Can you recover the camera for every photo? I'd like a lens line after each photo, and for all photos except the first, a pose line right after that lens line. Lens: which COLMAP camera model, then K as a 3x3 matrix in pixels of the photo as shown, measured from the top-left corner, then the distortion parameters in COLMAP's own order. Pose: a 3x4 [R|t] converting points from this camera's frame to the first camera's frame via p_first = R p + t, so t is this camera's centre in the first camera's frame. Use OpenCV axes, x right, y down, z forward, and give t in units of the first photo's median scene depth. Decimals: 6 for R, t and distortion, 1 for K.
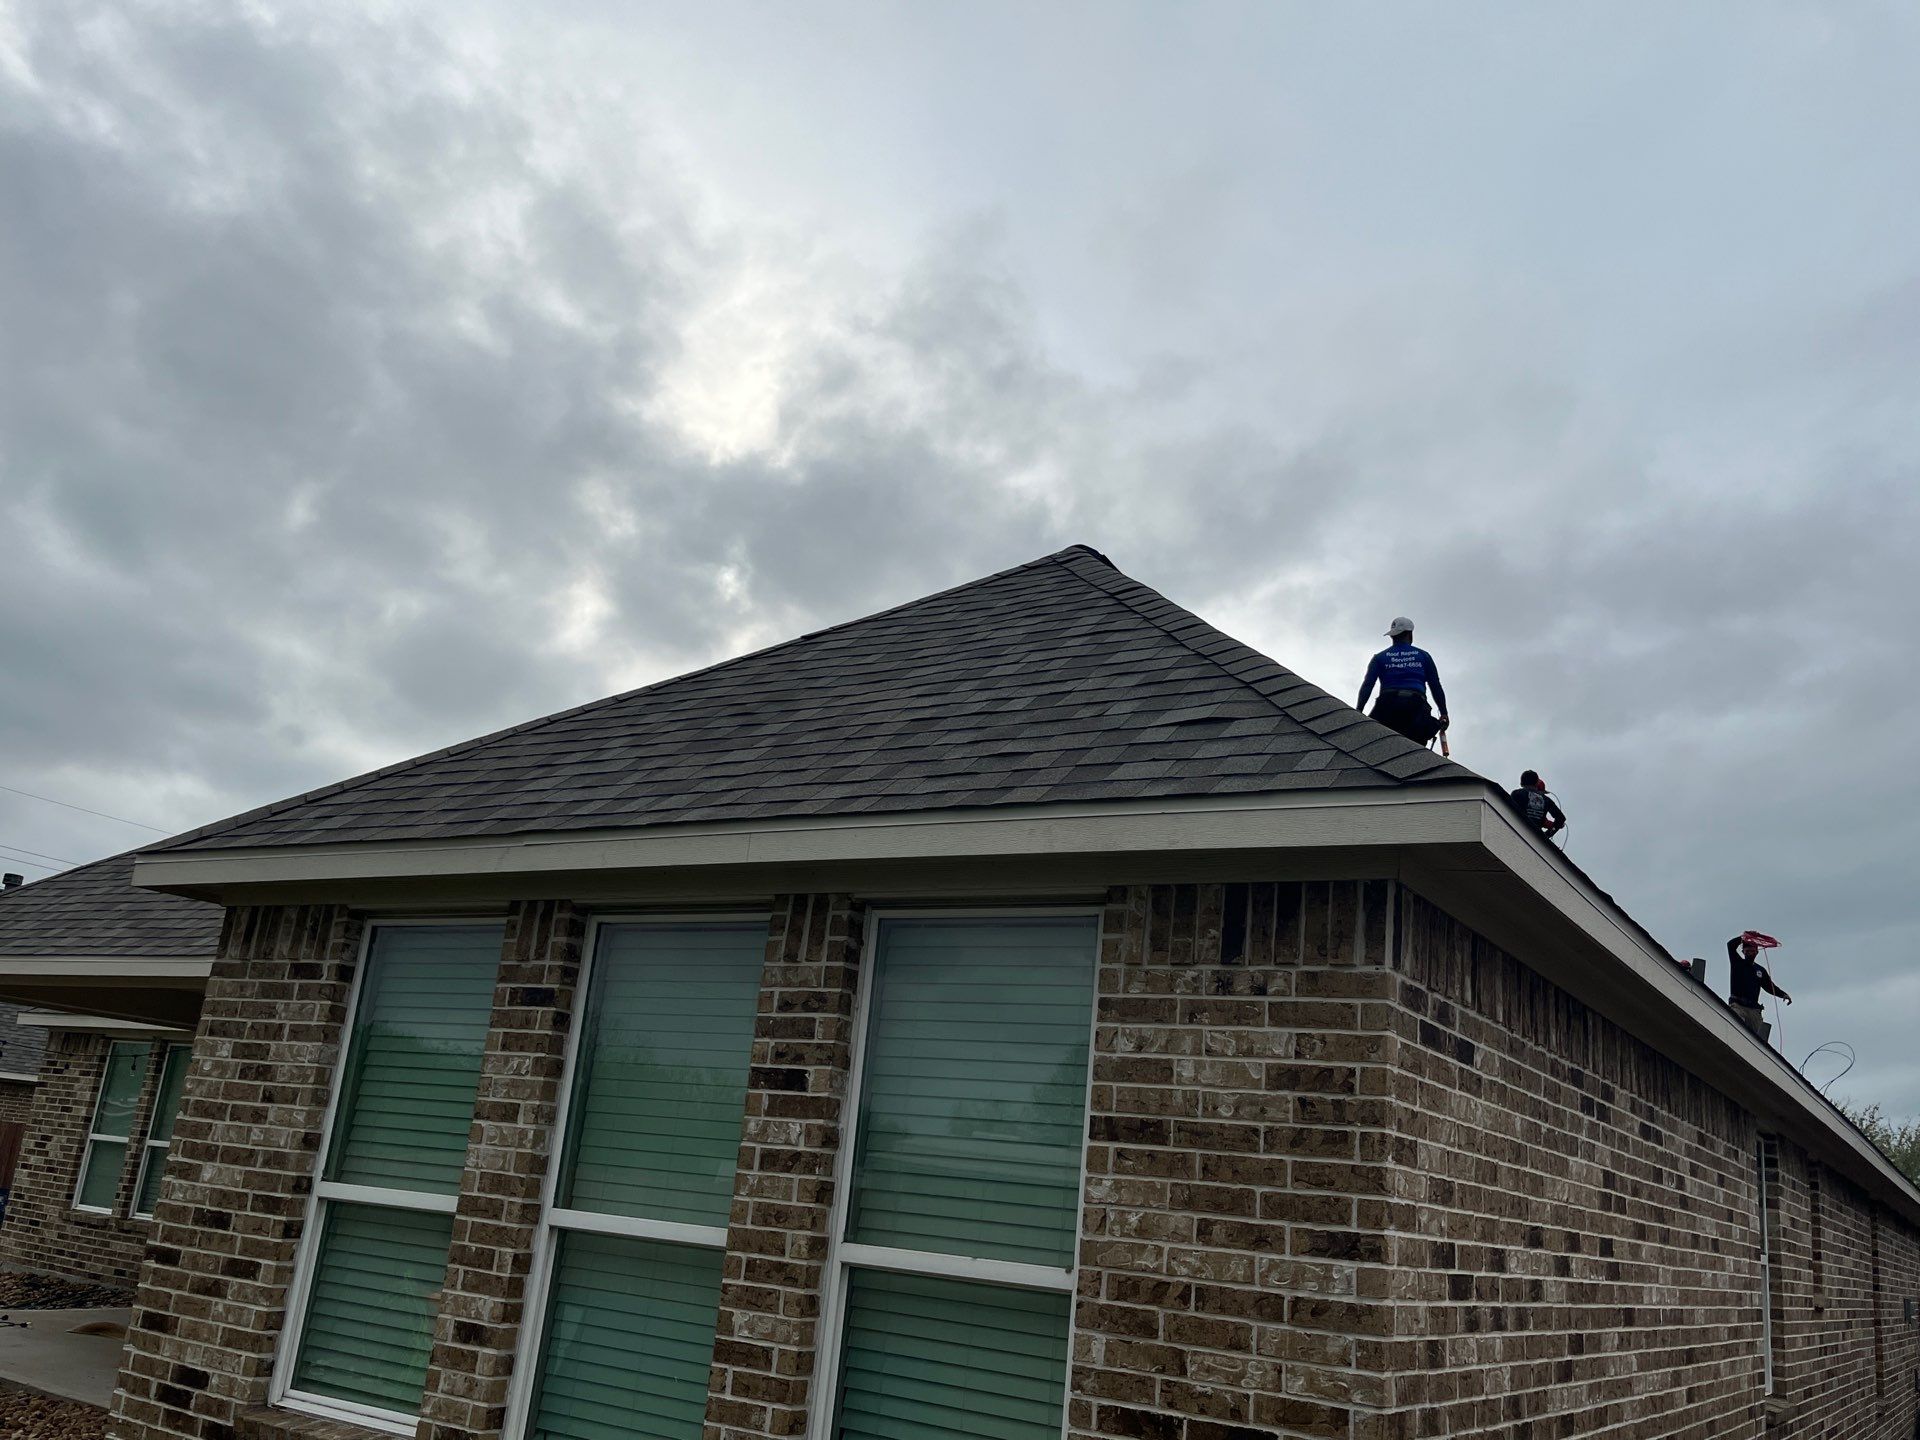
lens RADIAL K [[1592.4, 0, 968.9], [0, 1592.4, 729.9], [0, 0, 1]] dist [0.053644, -0.058780]
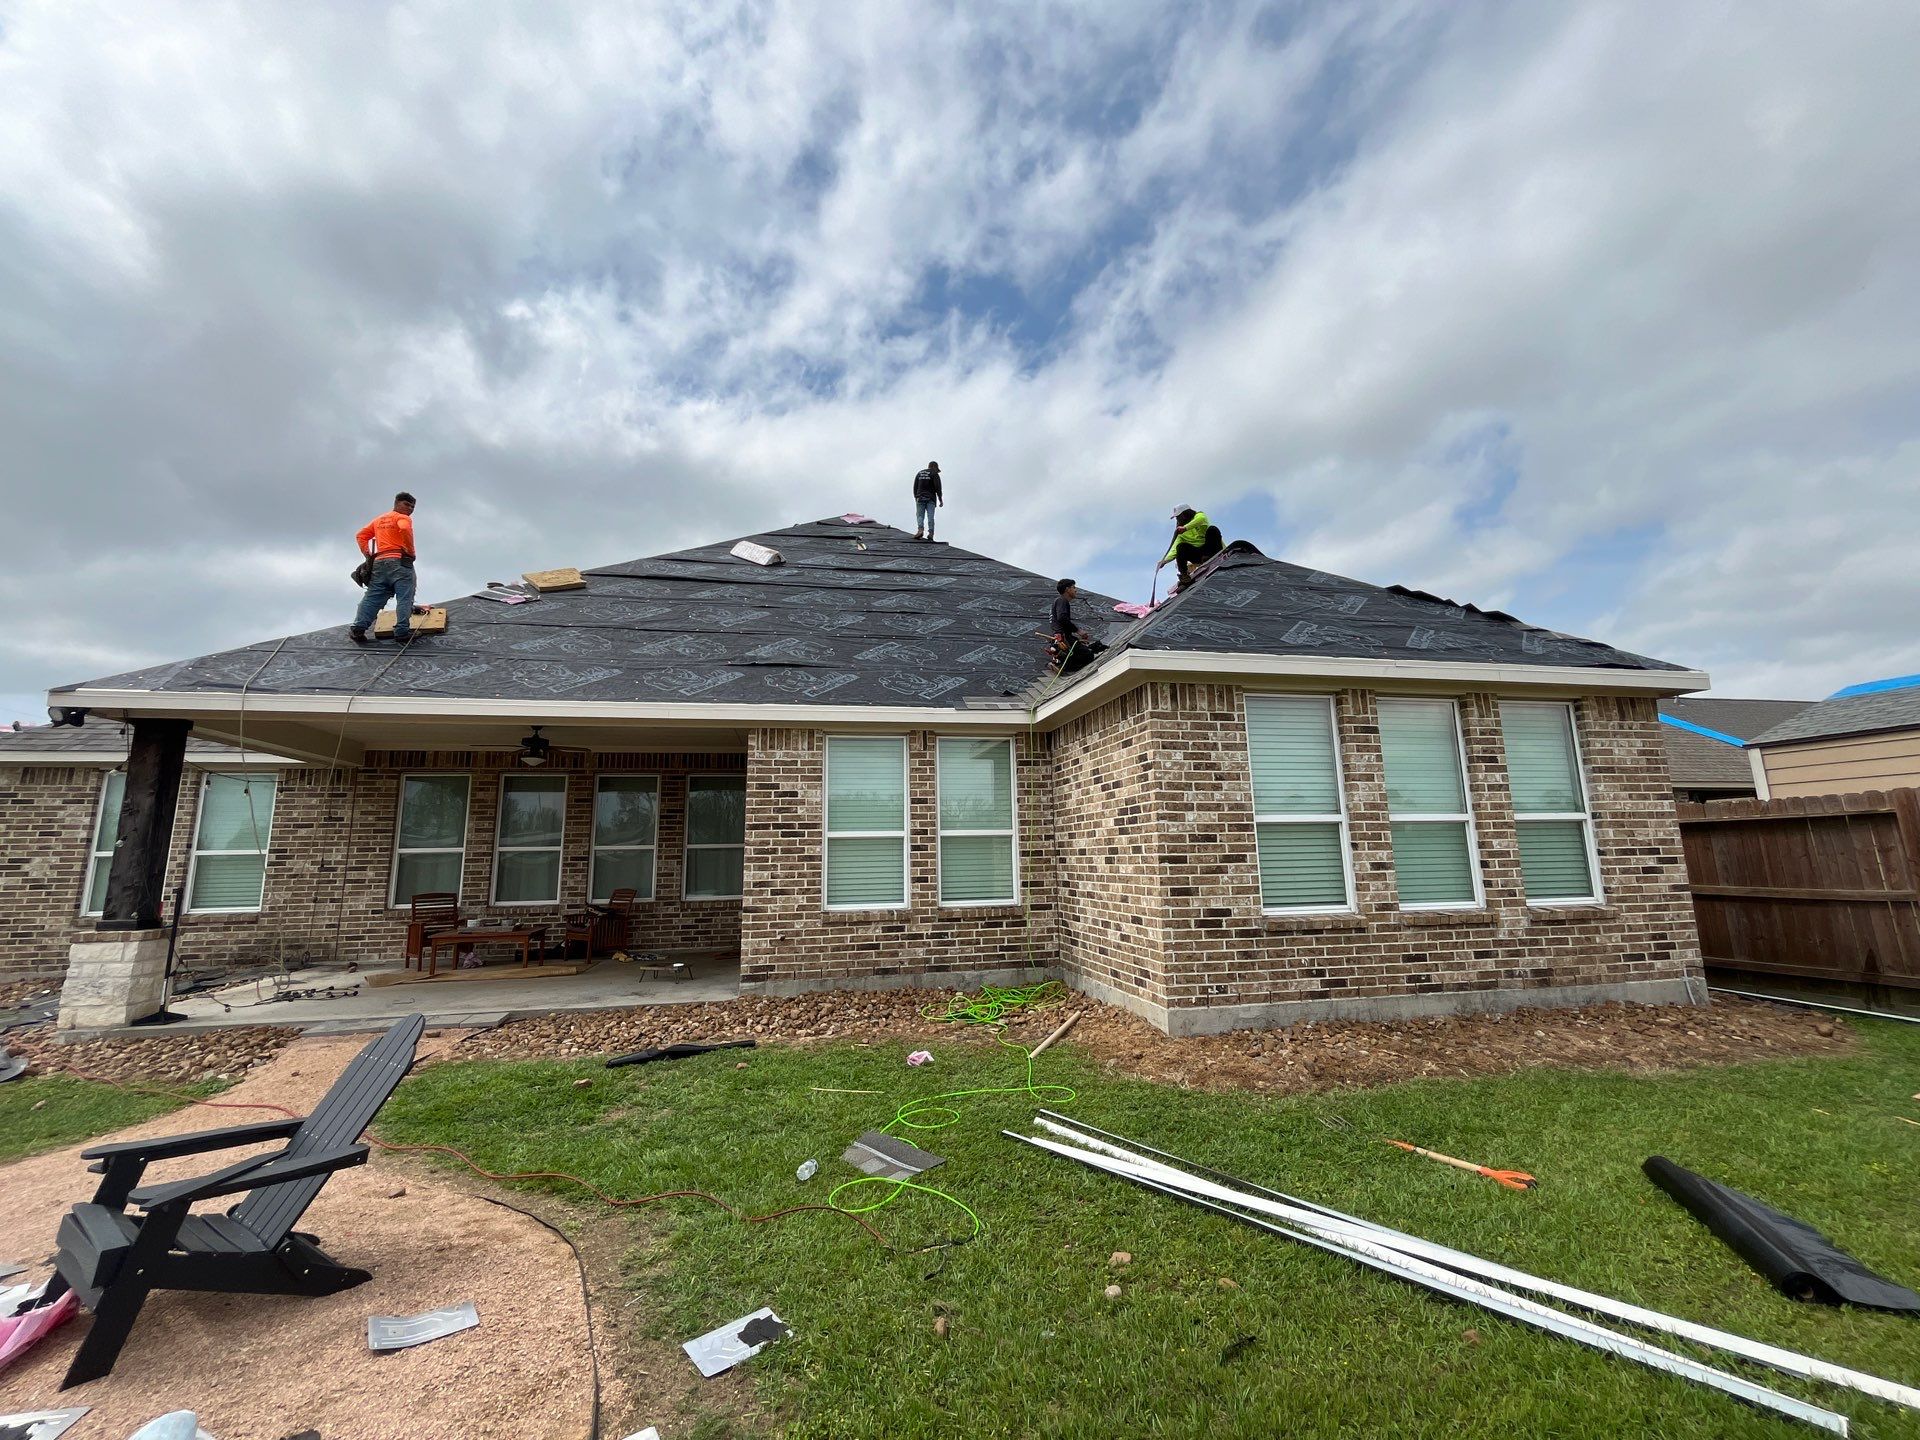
lens RADIAL K [[776.1, 0, 953.1], [0, 776.1, 713.4], [0, 0, 1]] dist [0.001593, -0.000541]
pose [[0.722853, 0.022535, 0.690634, -1.484785], [-0.110827, 0.990310, 0.083683, 0.112835], [-0.682056, -0.137031, 0.718346, 0.587247]]
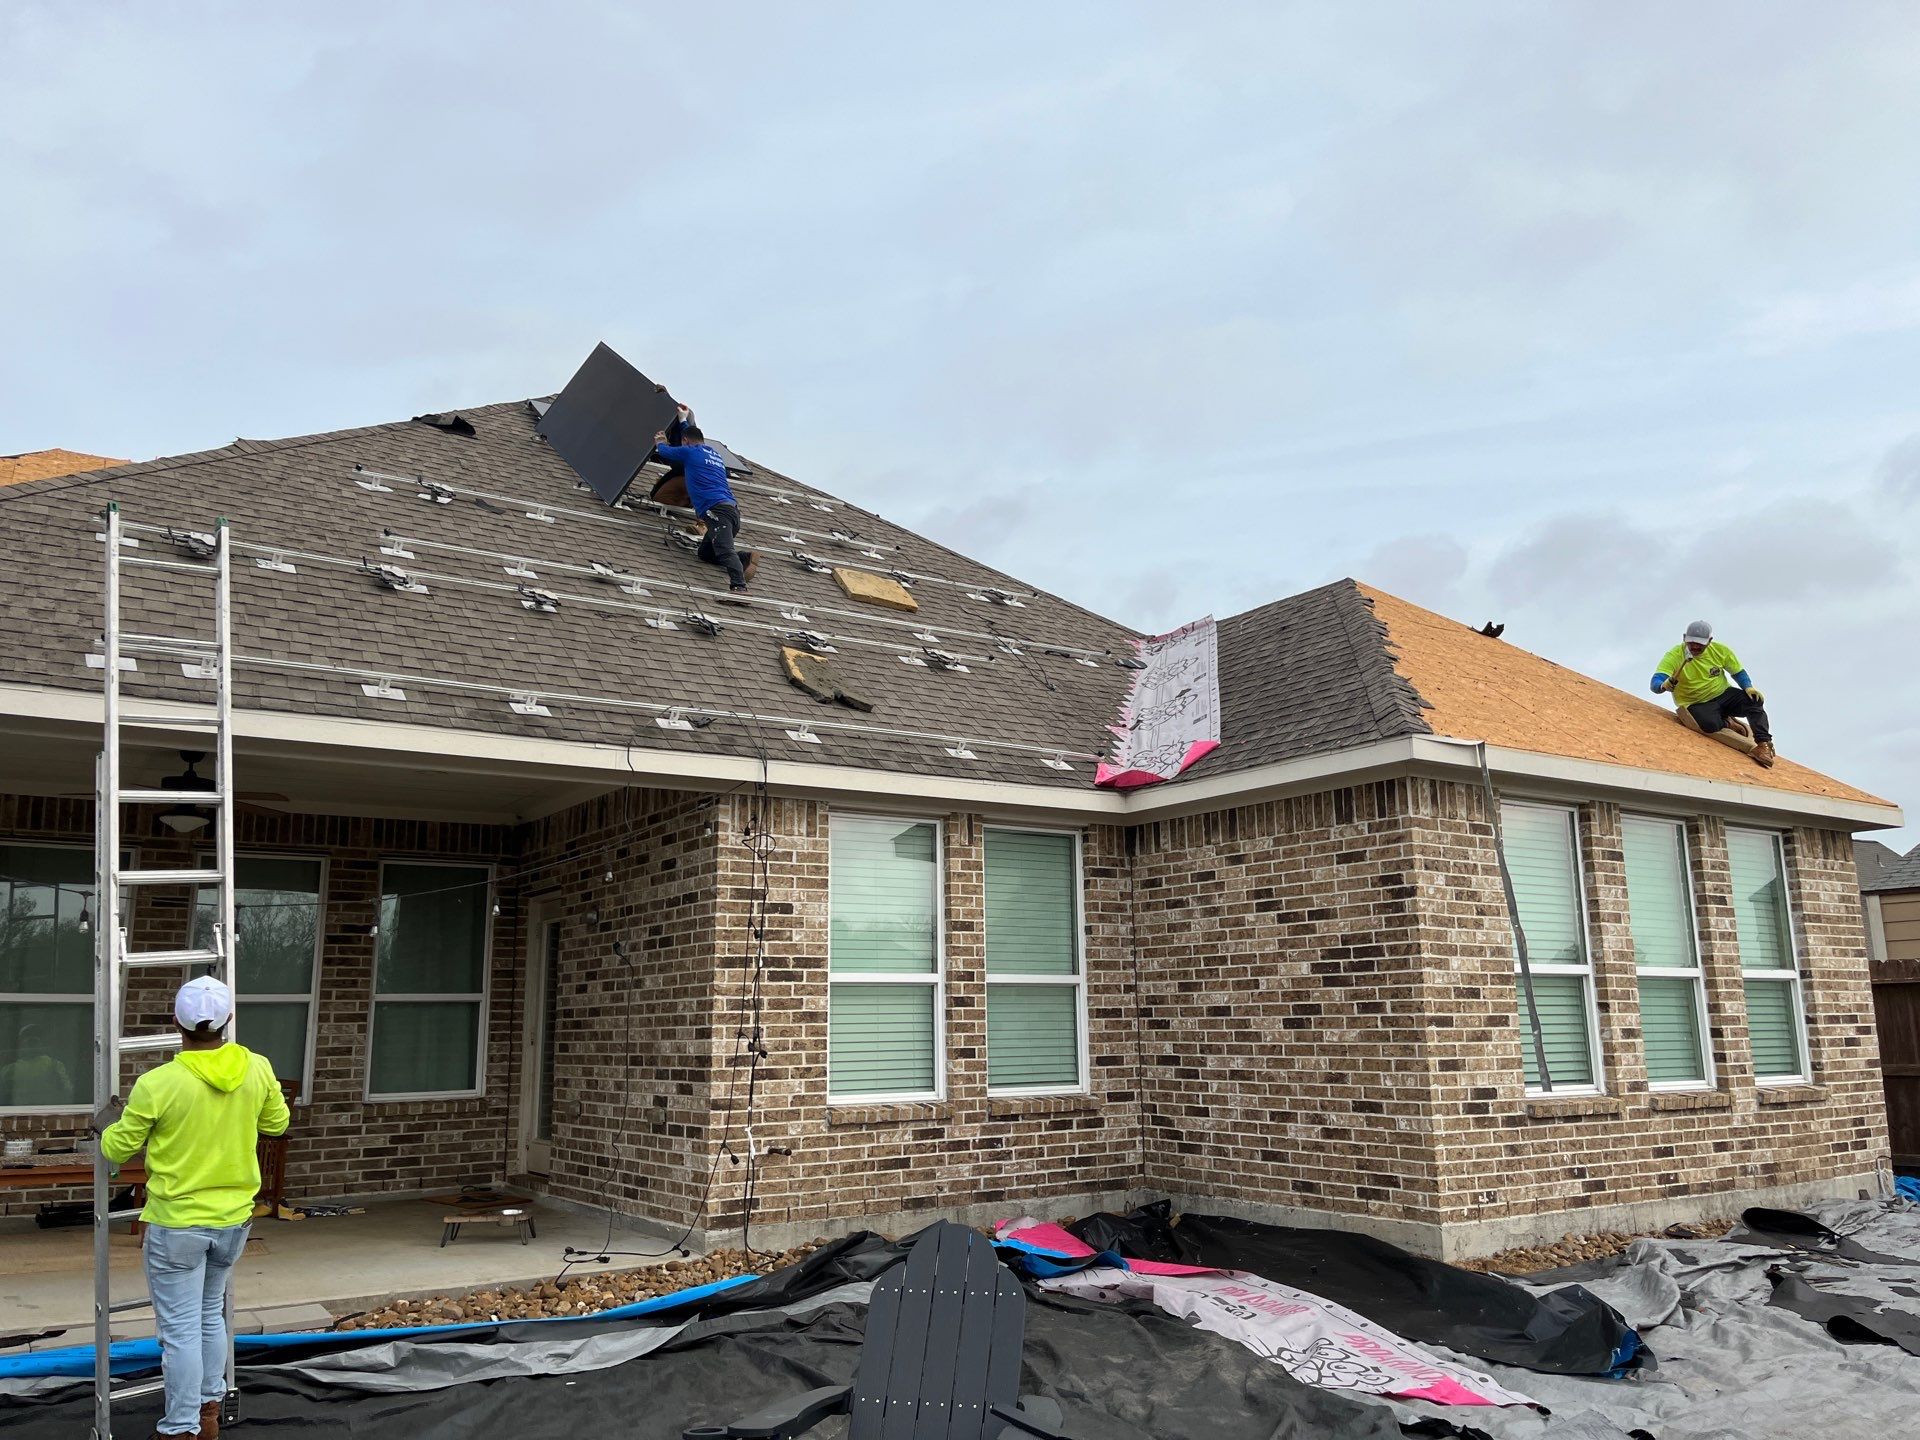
lens RADIAL K [[1456.1, 0, 959.2], [0, 1456.1, 721.8], [0, 0, 1]] dist [0.052881, -0.052281]
pose [[0.409396, 0.090035, 0.907903, -2.078841], [-0.206902, 0.978355, -0.003724, 0.175391], [-0.888587, -0.186323, 0.419163, 0.975183]]
